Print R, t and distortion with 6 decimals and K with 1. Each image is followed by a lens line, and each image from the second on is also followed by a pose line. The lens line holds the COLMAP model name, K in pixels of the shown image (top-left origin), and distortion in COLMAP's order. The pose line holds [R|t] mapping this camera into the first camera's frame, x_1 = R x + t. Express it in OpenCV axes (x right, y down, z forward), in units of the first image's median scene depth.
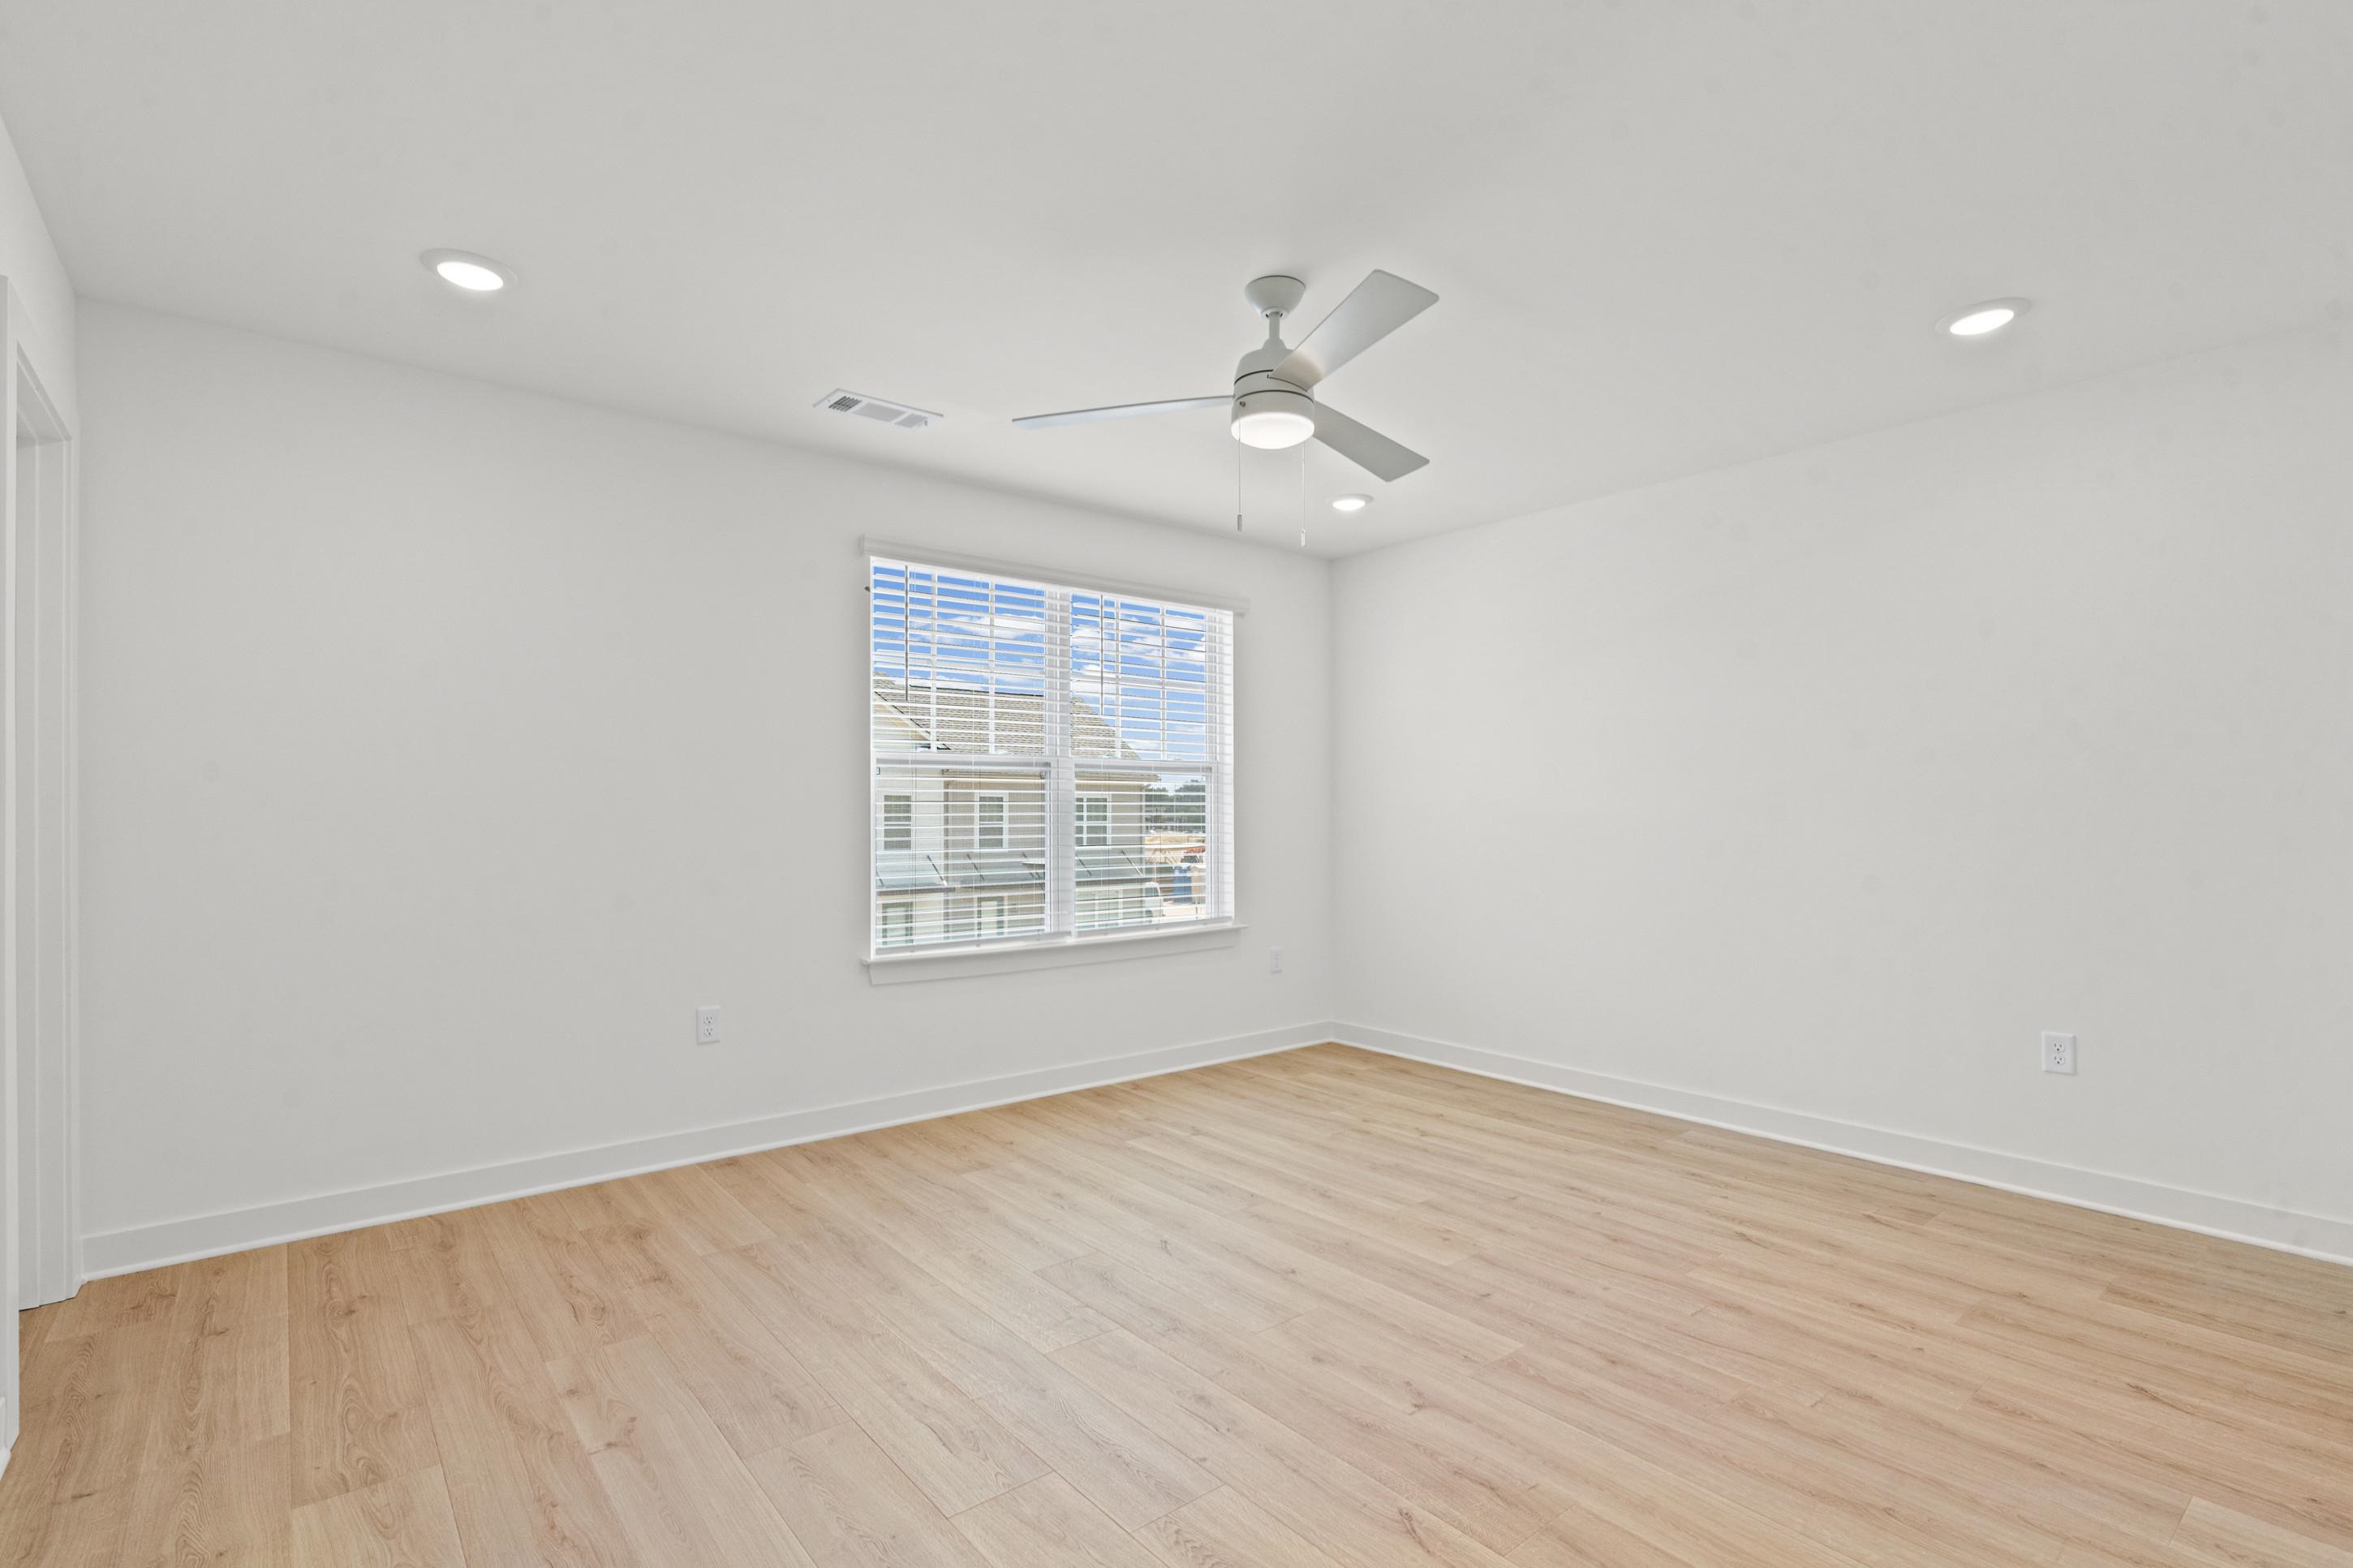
lens RADIAL K [[1081.4, 0, 1173.5], [0, 1081.4, 794.0], [0, 0, 1]] dist [-0.000041, 0.000050]
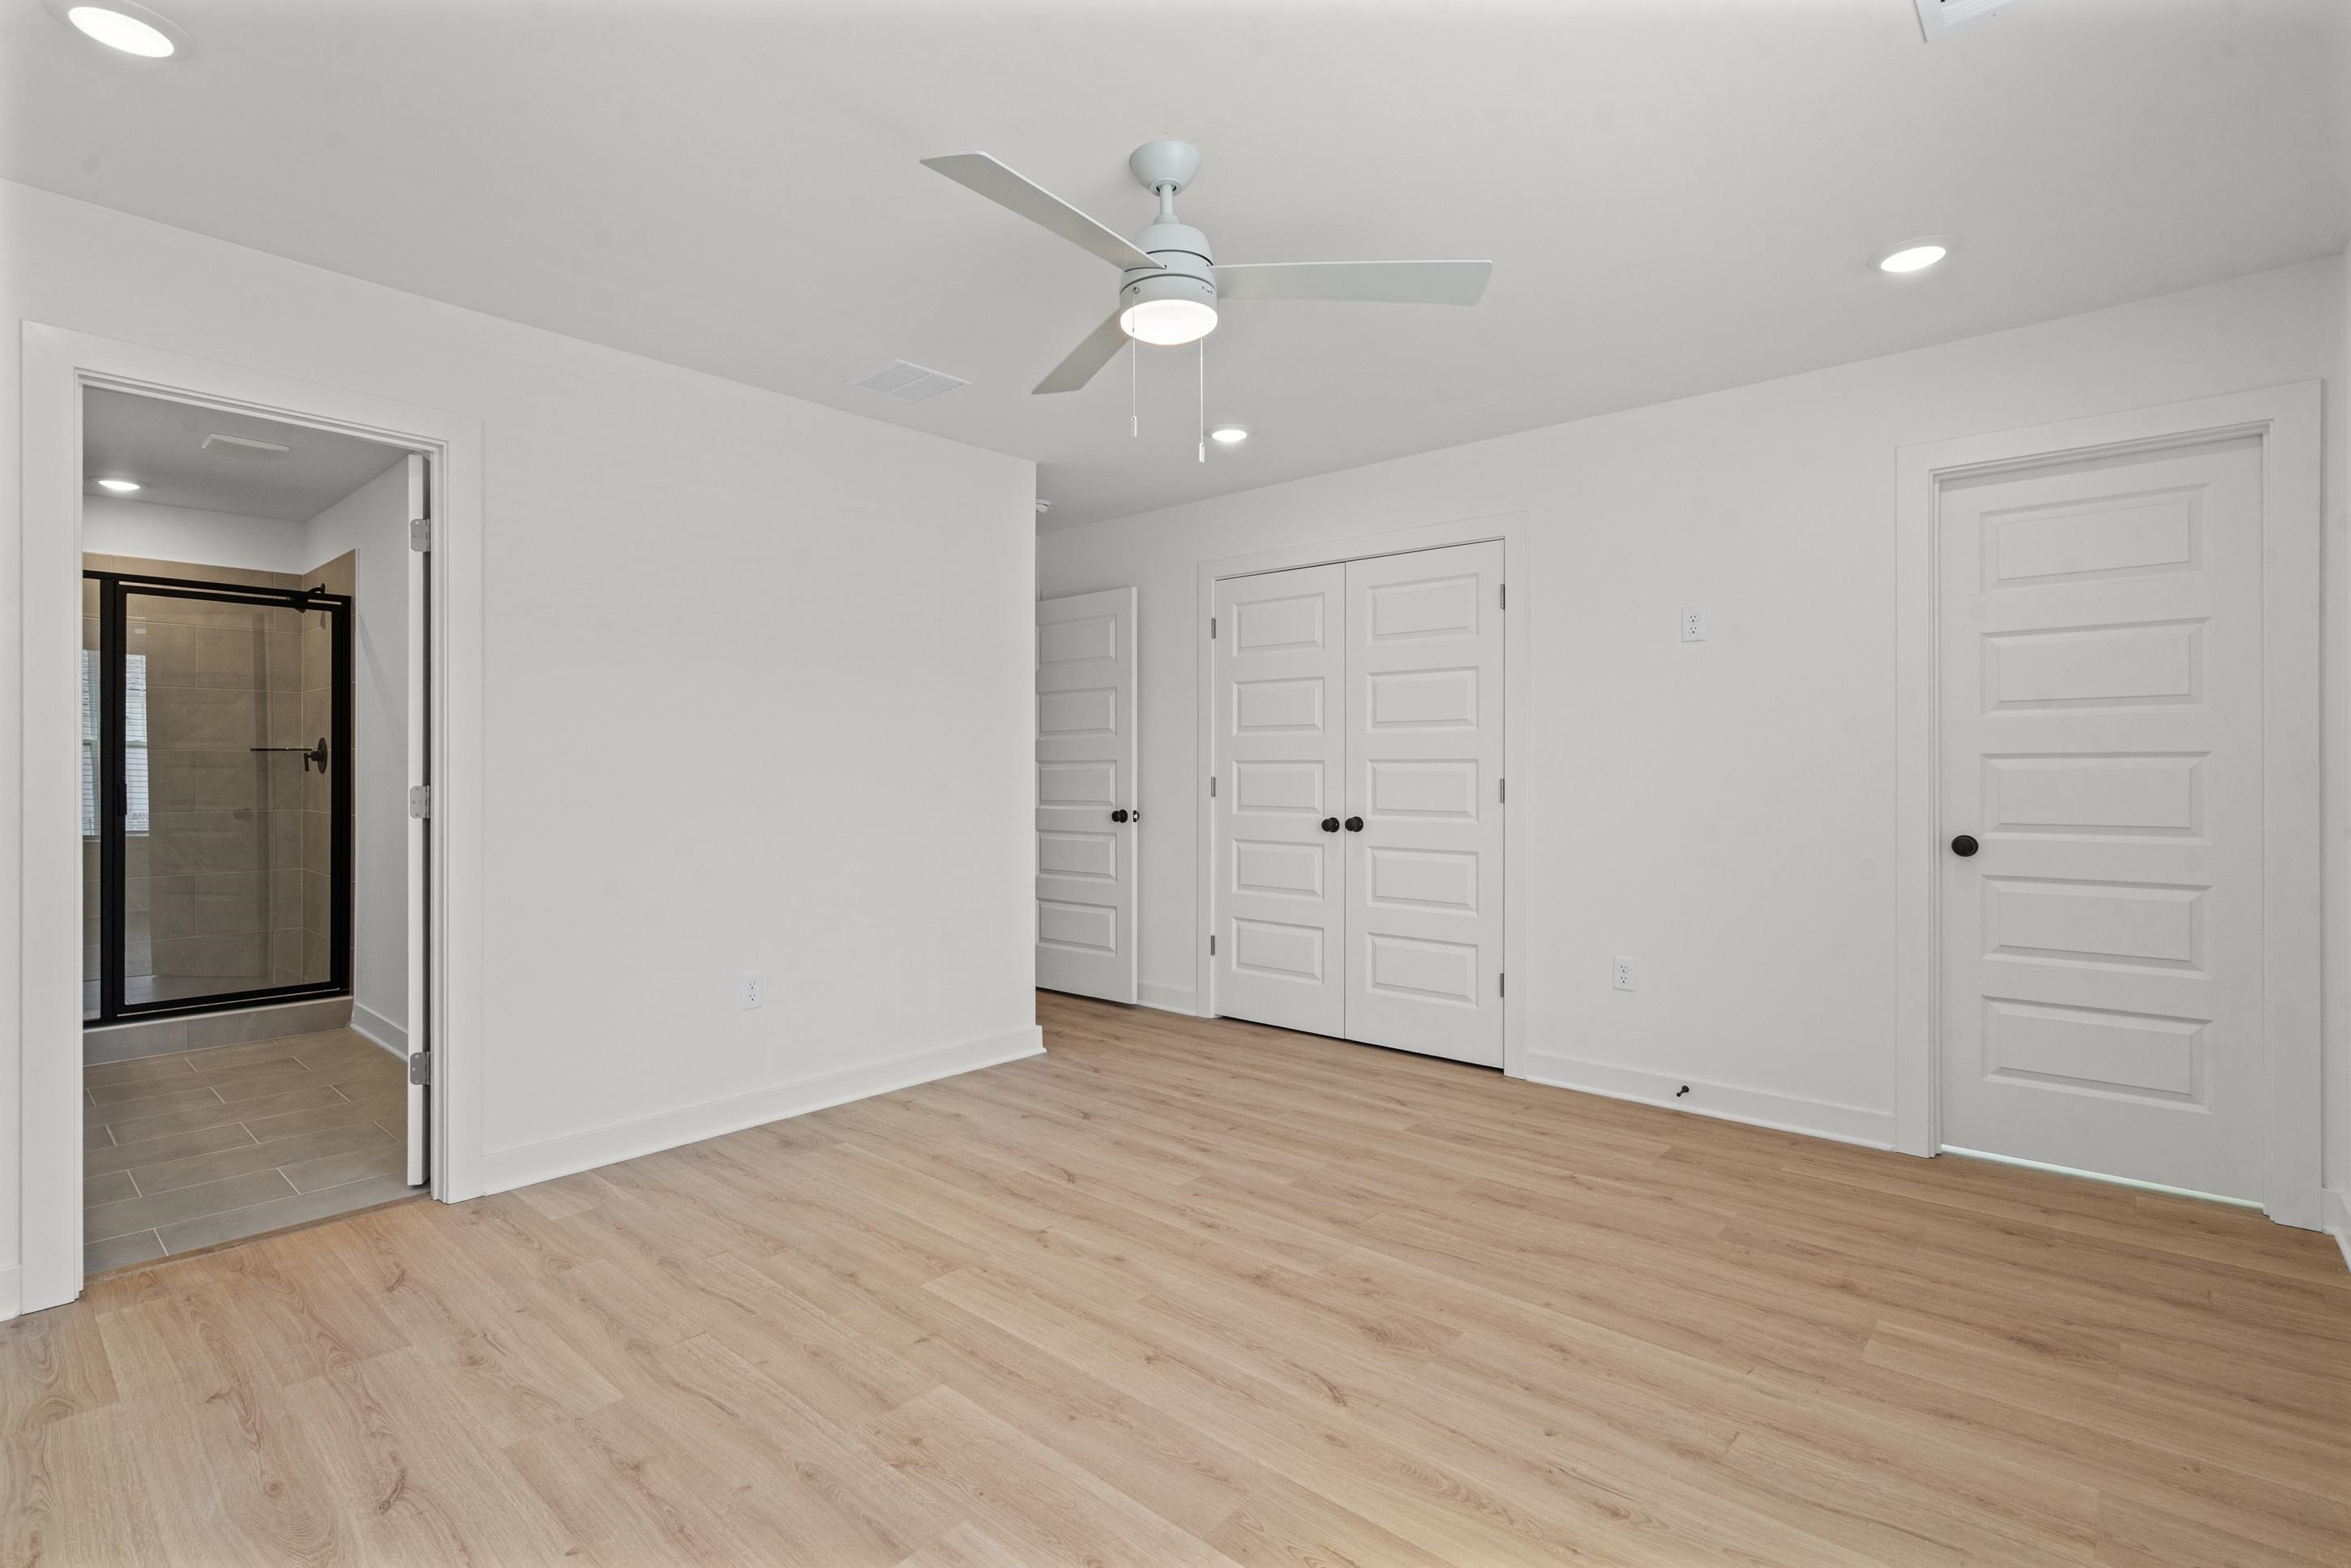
lens RADIAL K [[1080.6, 0, 1172.5], [0, 1080.6, 794.0], [0, 0, 1]] dist [-0.000041, 0.000050]
pose [[-0.985915, 0.006099, -0.167136, 0.258126], [0.004912, 0.999960, 0.007514, 0.031698], [0.167175, 0.006588, -0.985905, 2.064791]]
